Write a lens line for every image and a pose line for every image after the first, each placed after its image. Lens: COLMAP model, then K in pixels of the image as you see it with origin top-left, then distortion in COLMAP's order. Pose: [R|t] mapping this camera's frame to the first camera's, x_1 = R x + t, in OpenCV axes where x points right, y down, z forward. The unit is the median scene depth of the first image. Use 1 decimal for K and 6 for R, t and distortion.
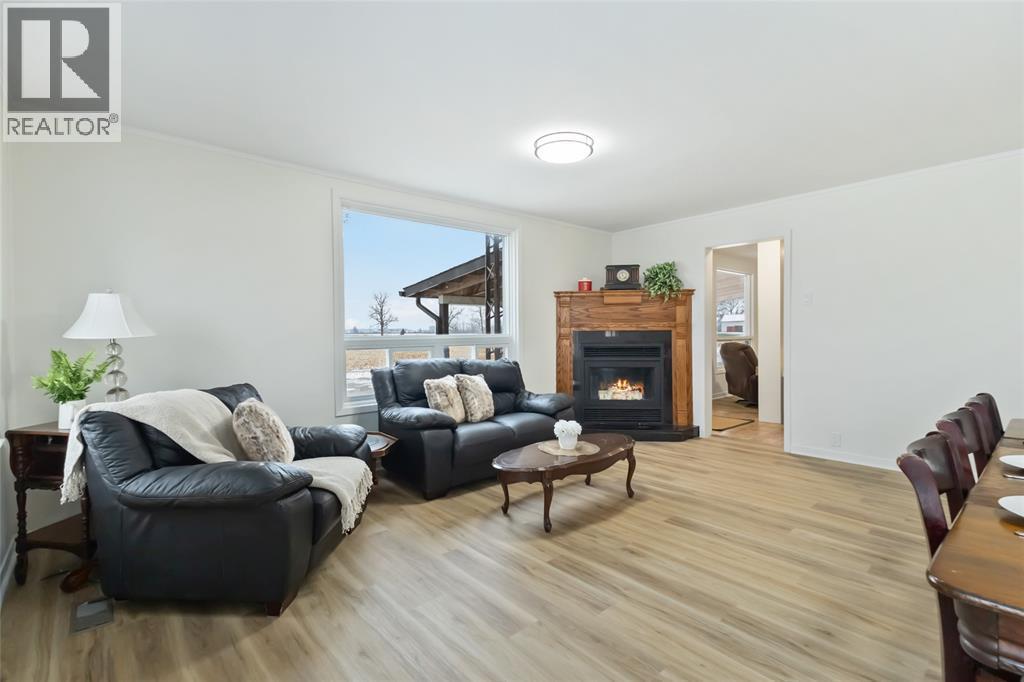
lens RADIAL K [[470.9, 0, 512.6], [0, 470.9, 338.6], [0, 0, 1]] dist [0.019608, -0.003696]
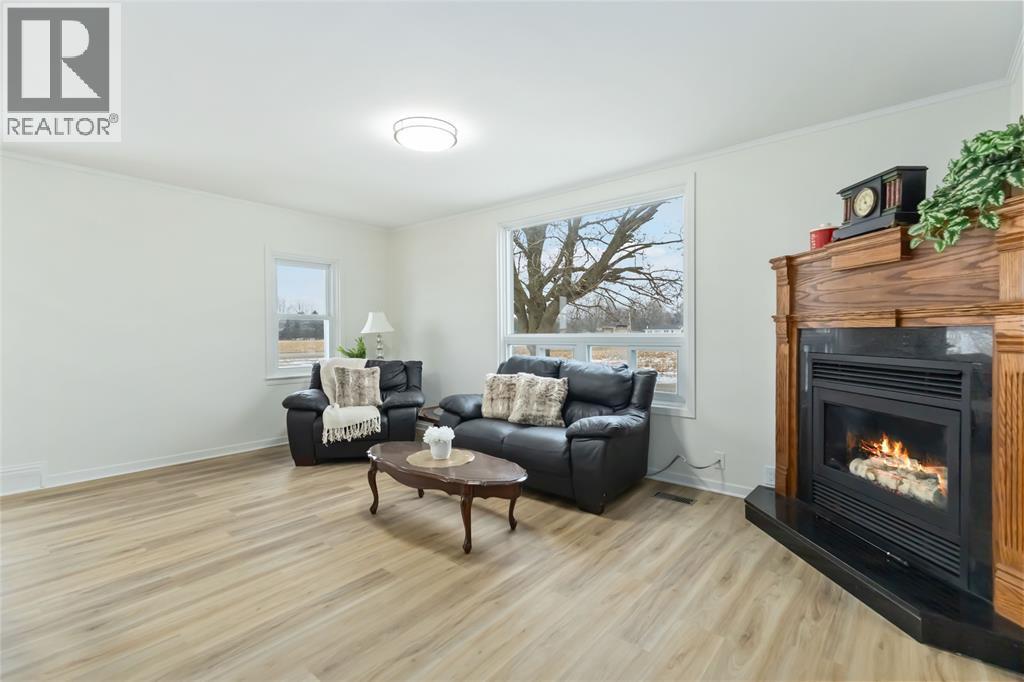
lens RADIAL K [[470.9, 0, 511.6], [0, 470.9, 333.1], [0, 0, 1]] dist [0.019608, -0.003696]
pose [[0.138114, 0.010808, -0.990357, 1.209319], [-0.012707, 0.999877, 0.009140, -0.021742], [0.990335, 0.011323, 0.138234, 1.172999]]
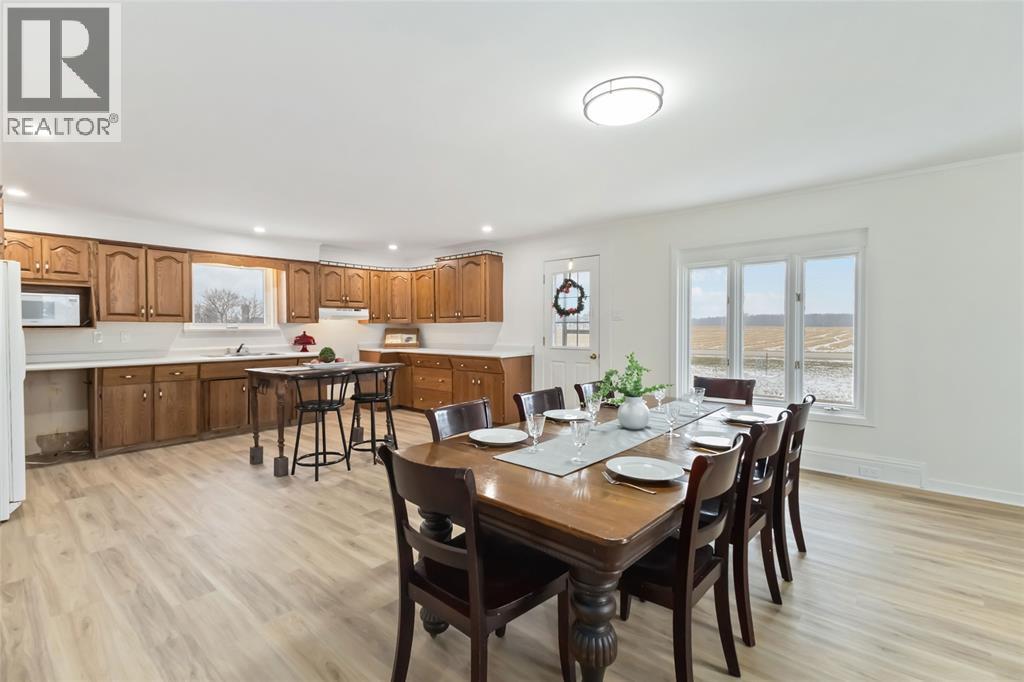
lens RADIAL K [[470.9, 0, 507.7], [0, 470.9, 336.9], [0, 0, 1]] dist [0.019608, -0.003696]
pose [[-0.992285, 0.013549, -0.123238, 1.064063], [0.009646, 0.999435, 0.032209, -0.054513], [0.123605, 0.030772, -0.991854, 1.271740]]
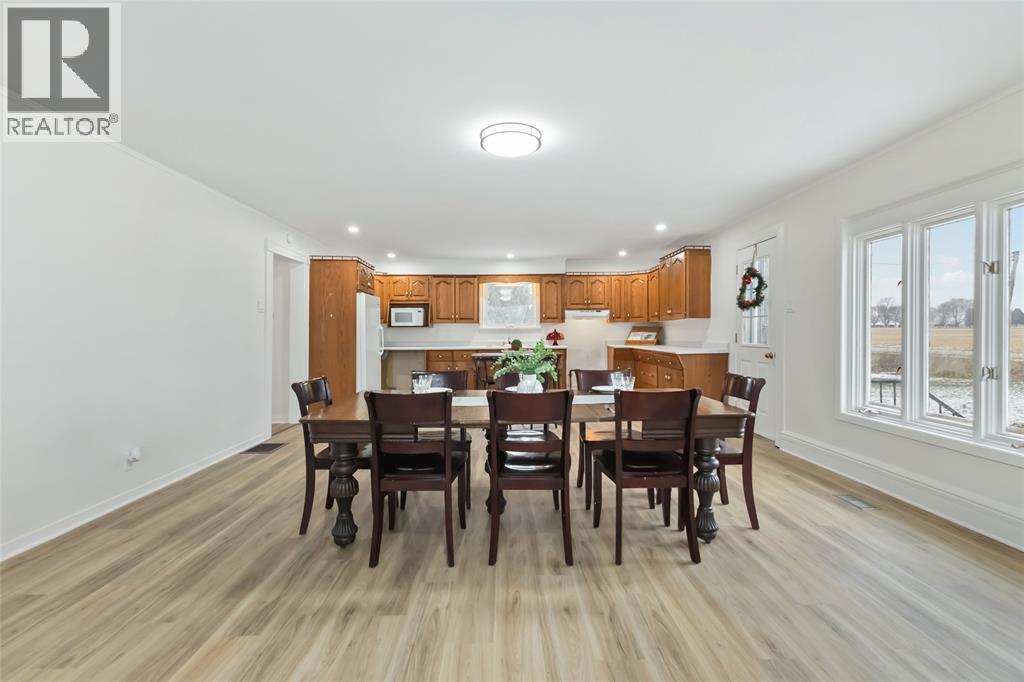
lens RADIAL K [[470.9, 0, 508.5], [0, 470.9, 344.4], [0, 0, 1]] dist [0.019608, -0.003696]
pose [[-0.757132, -0.004303, 0.653248, 0.039521], [0.020088, 0.999352, 0.029865, -0.014851], [-0.652953, 0.035734, -0.756555, 1.272026]]
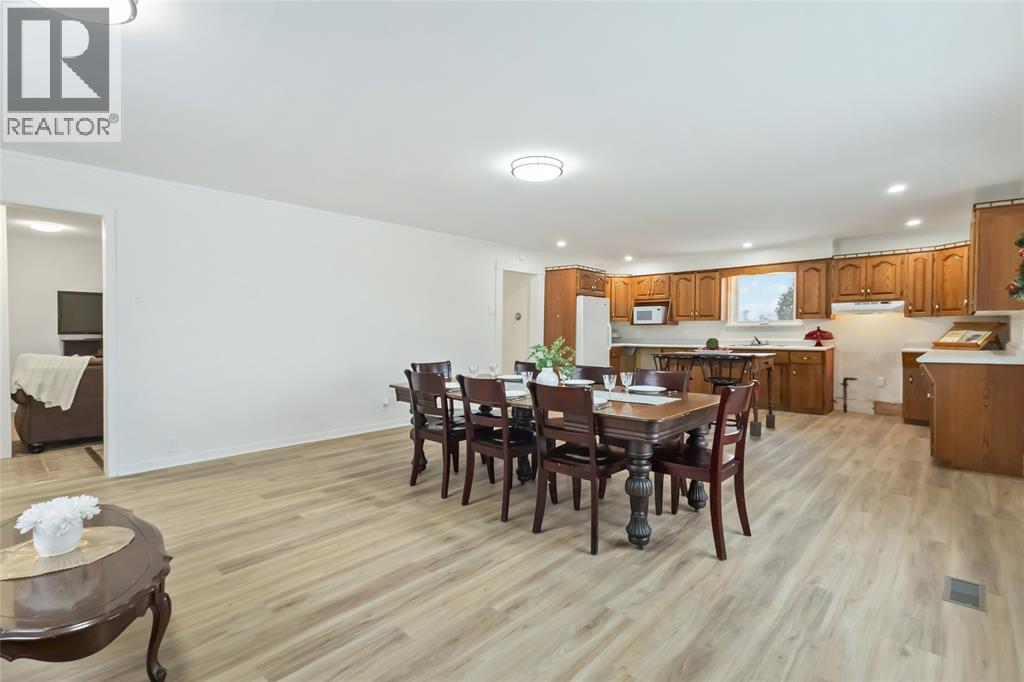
lens RADIAL K [[470.9, 0, 510.8], [0, 470.9, 344.0], [0, 0, 1]] dist [0.019608, -0.003696]
pose [[-0.096564, -0.021031, 0.995105, -0.533327], [0.015016, 0.999632, 0.022584, -0.005531], [-0.995213, 0.017124, -0.096213, 0.636339]]
